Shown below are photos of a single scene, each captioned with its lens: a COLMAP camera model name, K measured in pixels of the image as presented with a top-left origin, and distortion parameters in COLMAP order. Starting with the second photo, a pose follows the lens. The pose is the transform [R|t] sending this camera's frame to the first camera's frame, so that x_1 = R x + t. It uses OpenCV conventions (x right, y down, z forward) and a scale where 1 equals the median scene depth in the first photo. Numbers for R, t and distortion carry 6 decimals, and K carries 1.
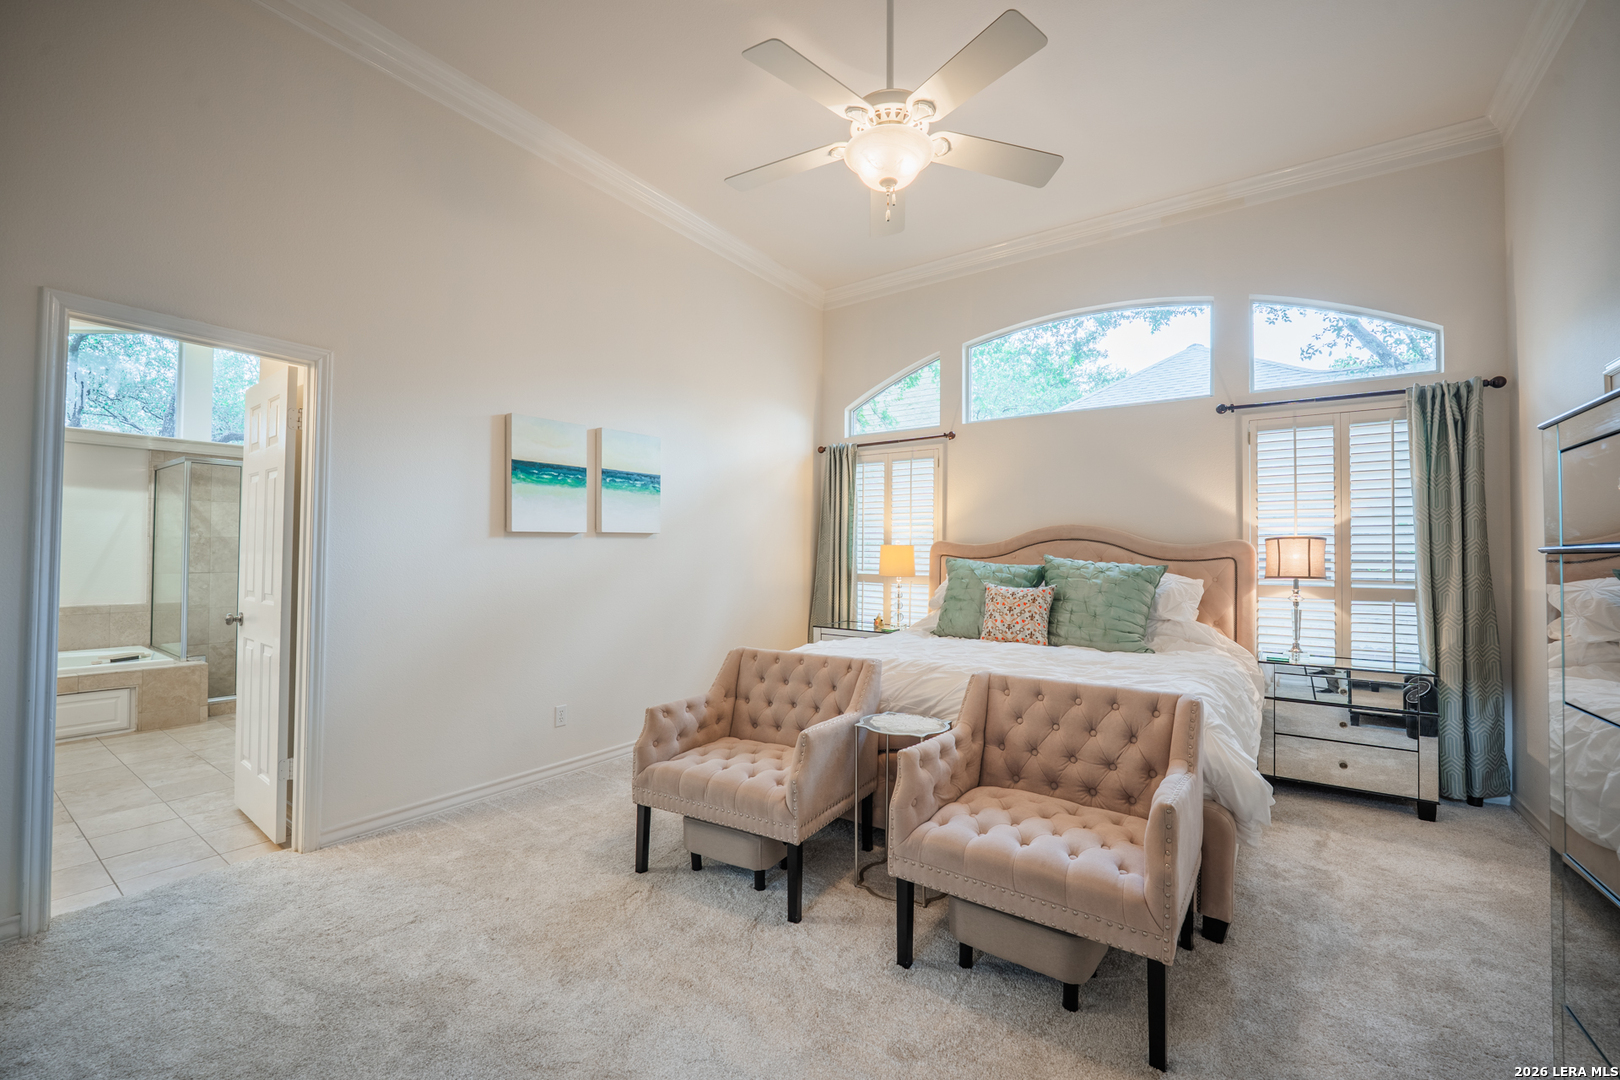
lens RADIAL K [[646.8, 0, 802.0], [0, 646.8, 543.3], [0, 0, 1]] dist [-0.022324, -0.000136]
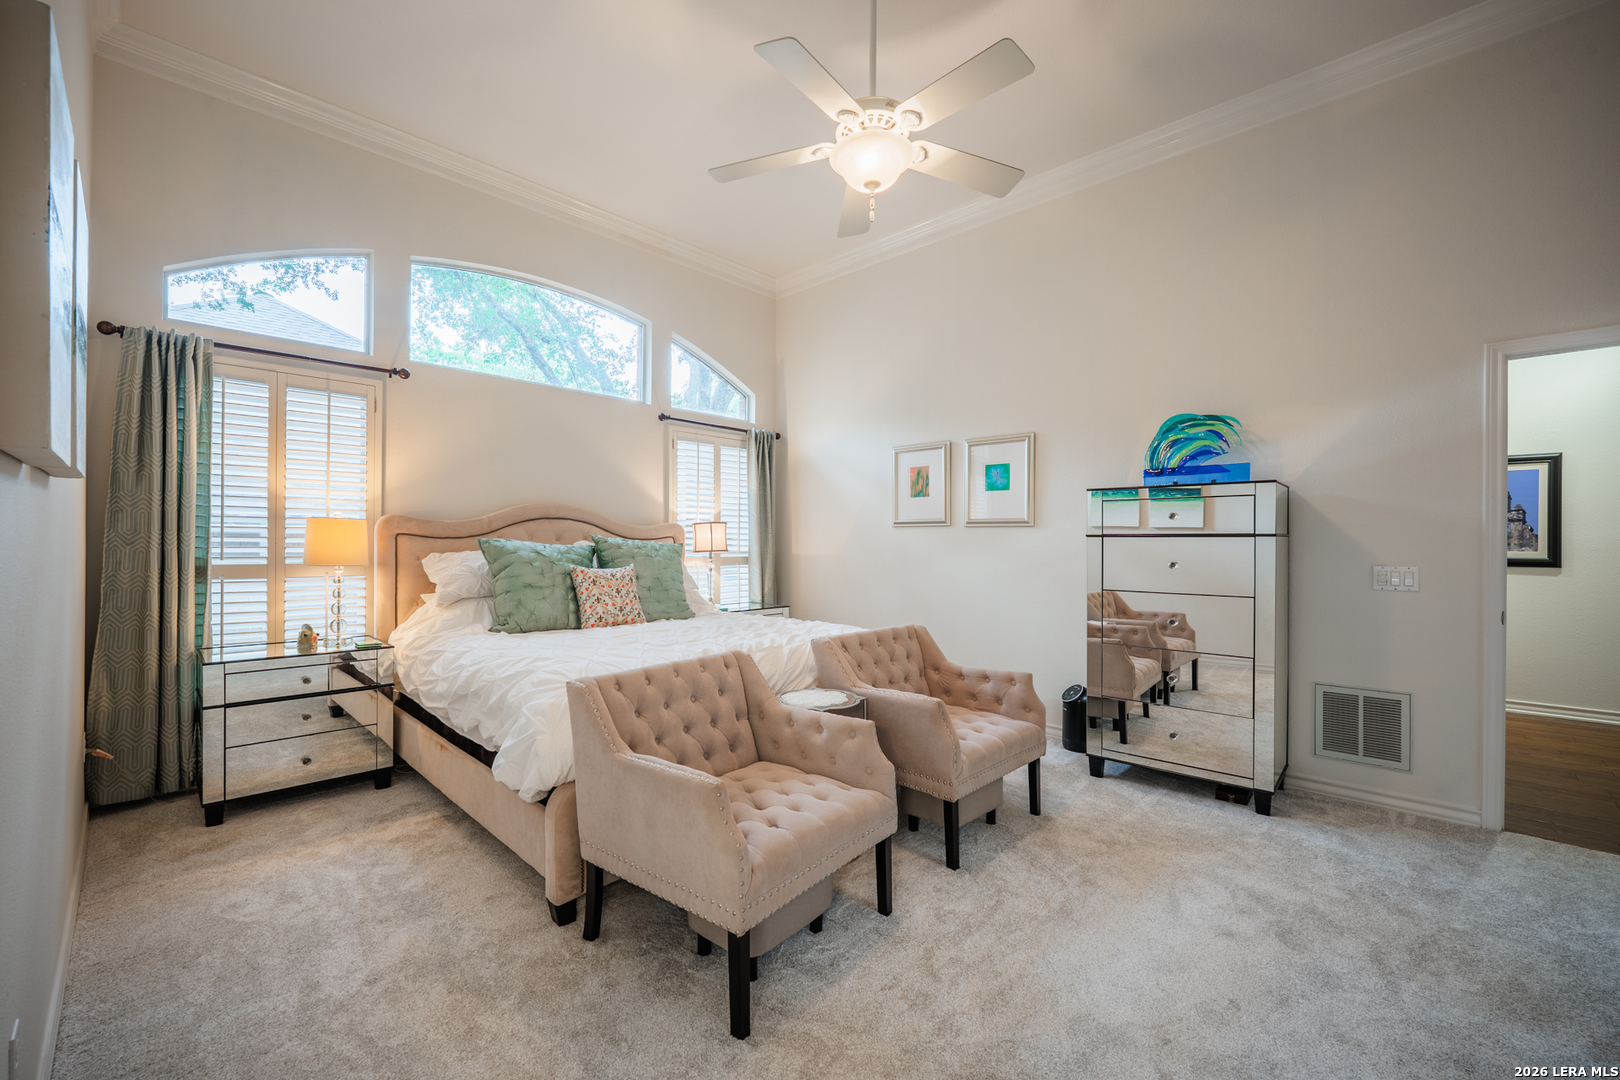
lens RADIAL K [[646.8, 0, 802.0], [0, 646.8, 543.3], [0, 0, 1]] dist [-0.022324, -0.000136]
pose [[0.160944, -0.012825, 0.986880, -0.512830], [-0.023024, 0.999595, 0.016745, 0.007007], [-0.986695, -0.025417, 0.160583, 0.502734]]
